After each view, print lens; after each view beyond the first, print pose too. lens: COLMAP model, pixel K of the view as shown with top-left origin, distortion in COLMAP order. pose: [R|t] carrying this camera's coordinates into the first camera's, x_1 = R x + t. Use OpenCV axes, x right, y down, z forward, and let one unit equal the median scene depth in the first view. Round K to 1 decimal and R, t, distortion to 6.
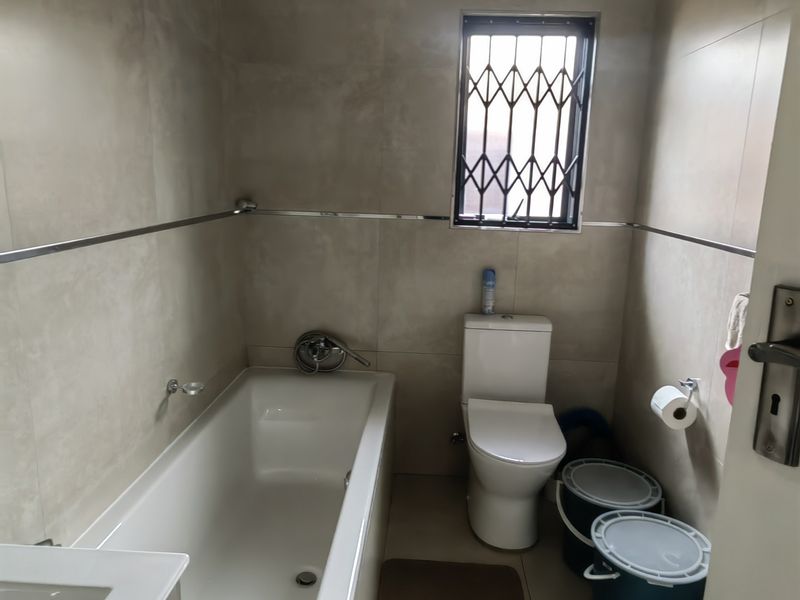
lens RADIAL K [[578.6, 0, 398.7], [0, 578.6, 289.4], [0, 0, 1]] dist [-0.033207, 0.046942]
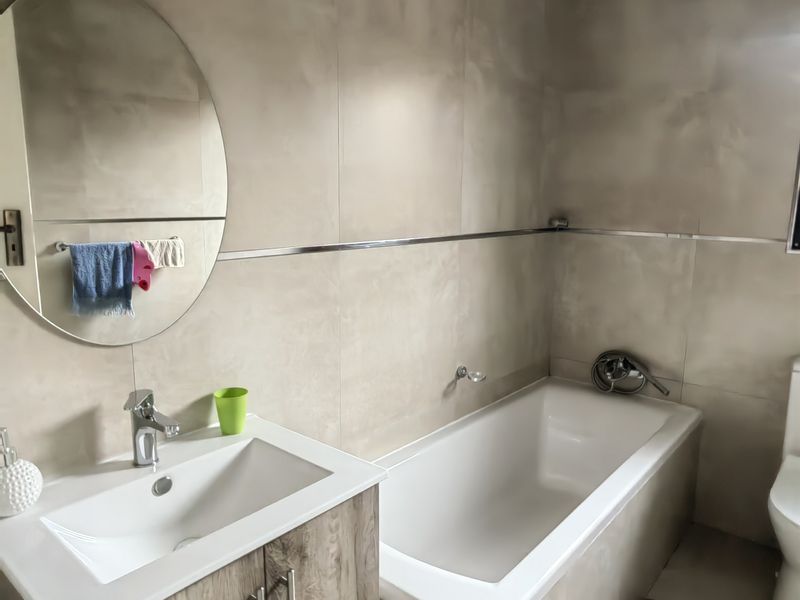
lens RADIAL K [[578.6, 0, 398.7], [0, 578.6, 289.4], [0, 0, 1]] dist [-0.033207, 0.046942]
pose [[0.797951, 0.080400, -0.597336, 0.170291], [-0.110736, 0.993749, -0.014170, 0.027474], [0.592463, 0.077454, 0.801866, -0.030753]]
